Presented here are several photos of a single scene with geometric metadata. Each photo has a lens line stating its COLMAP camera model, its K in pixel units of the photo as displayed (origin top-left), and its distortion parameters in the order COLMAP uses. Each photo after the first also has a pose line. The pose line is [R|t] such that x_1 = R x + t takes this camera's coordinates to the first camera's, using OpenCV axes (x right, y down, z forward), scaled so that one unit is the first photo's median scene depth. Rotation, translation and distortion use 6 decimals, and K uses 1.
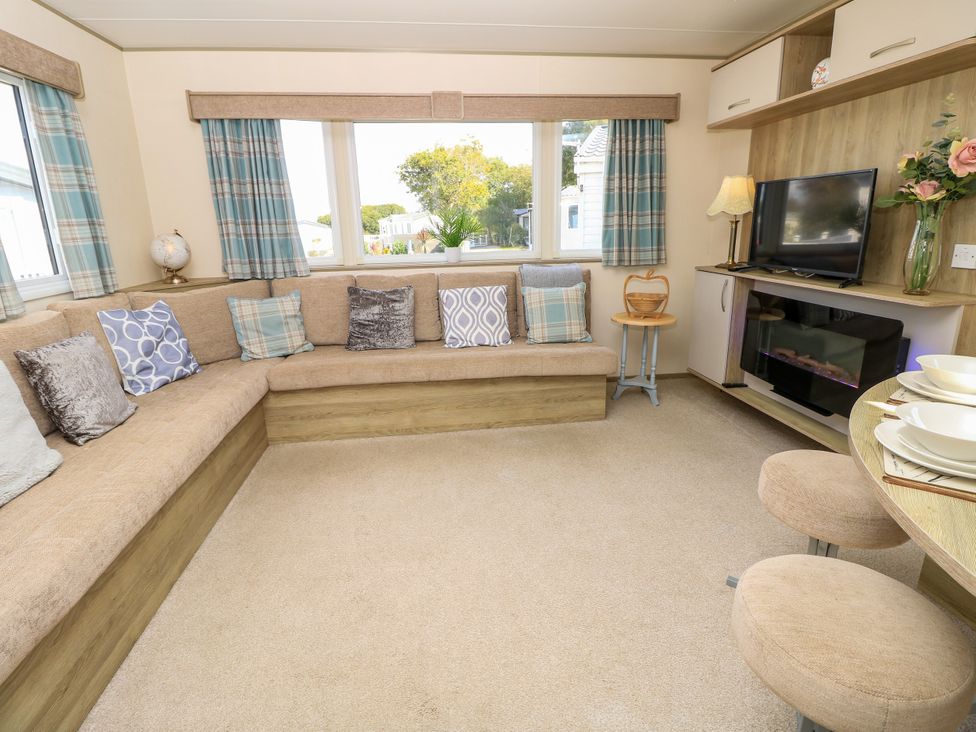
lens RADIAL K [[506.7, 0, 488.0], [0, 506.7, 366.0], [0, 0, 1]] dist [0.000239, -0.013750]
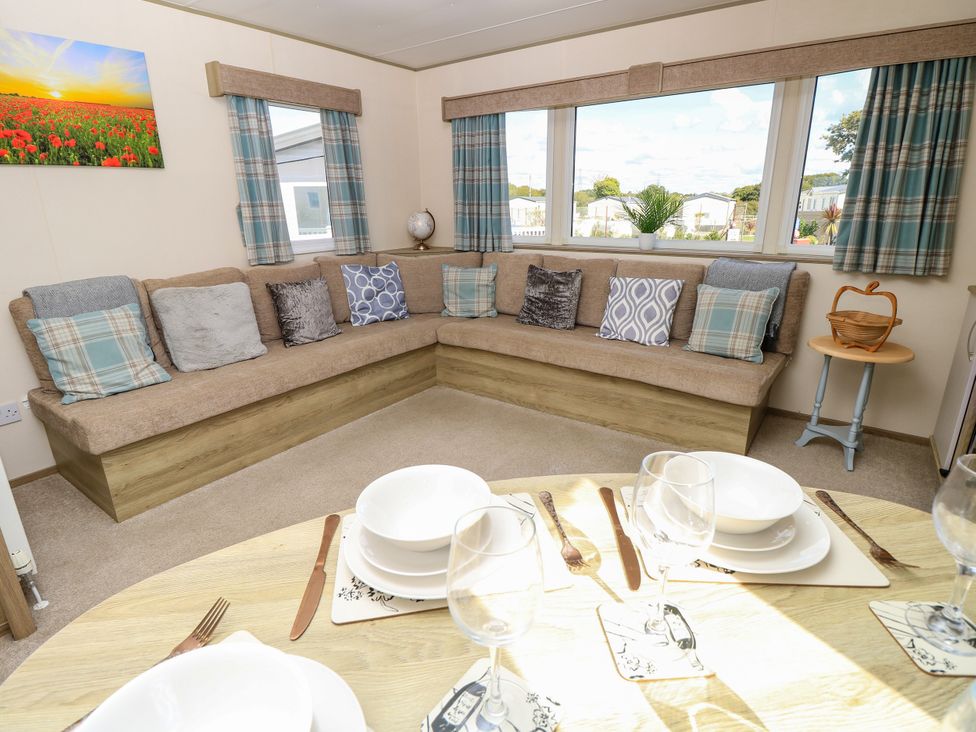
lens RADIAL K [[506.7, 0, 488.0], [0, 506.7, 366.0], [0, 0, 1]] dist [0.000239, -0.013750]
pose [[0.728543, 0.223862, -0.647388, 0.411045], [-0.190505, 0.974023, 0.122423, -0.060102], [0.657977, 0.034140, 0.752264, 0.126744]]
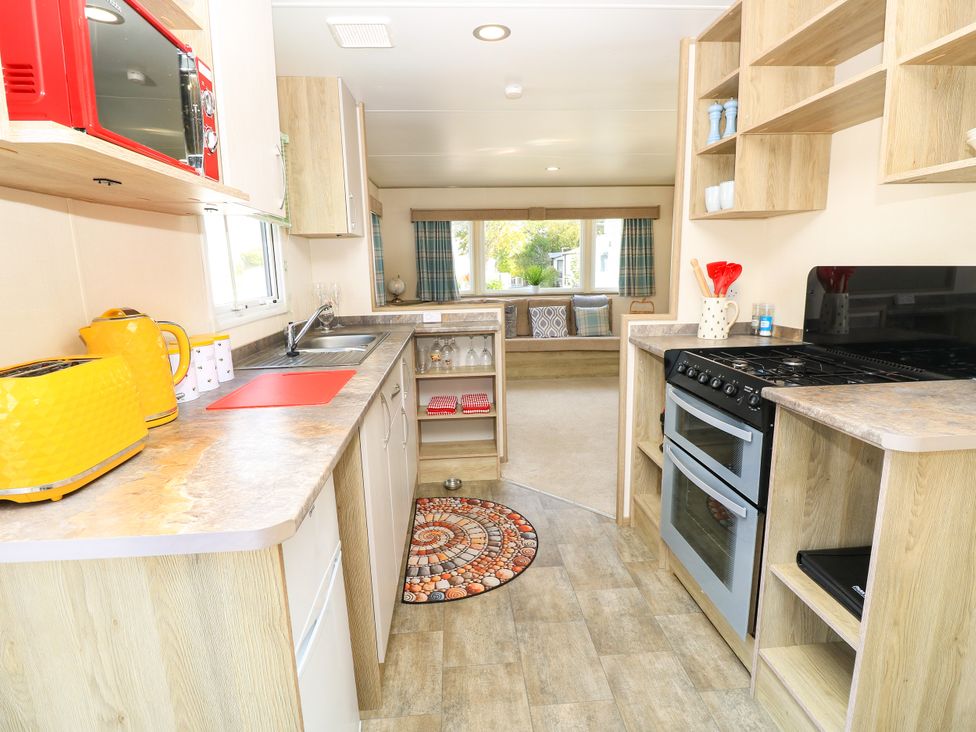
lens RADIAL K [[506.7, 0, 488.0], [0, 506.7, 366.0], [0, 0, 1]] dist [0.000239, -0.013750]
pose [[0.997967, 0.014785, -0.061988, -0.134740], [-0.019584, 0.996798, -0.077532, 0.217456], [0.060643, 0.078588, 0.995061, -0.877923]]
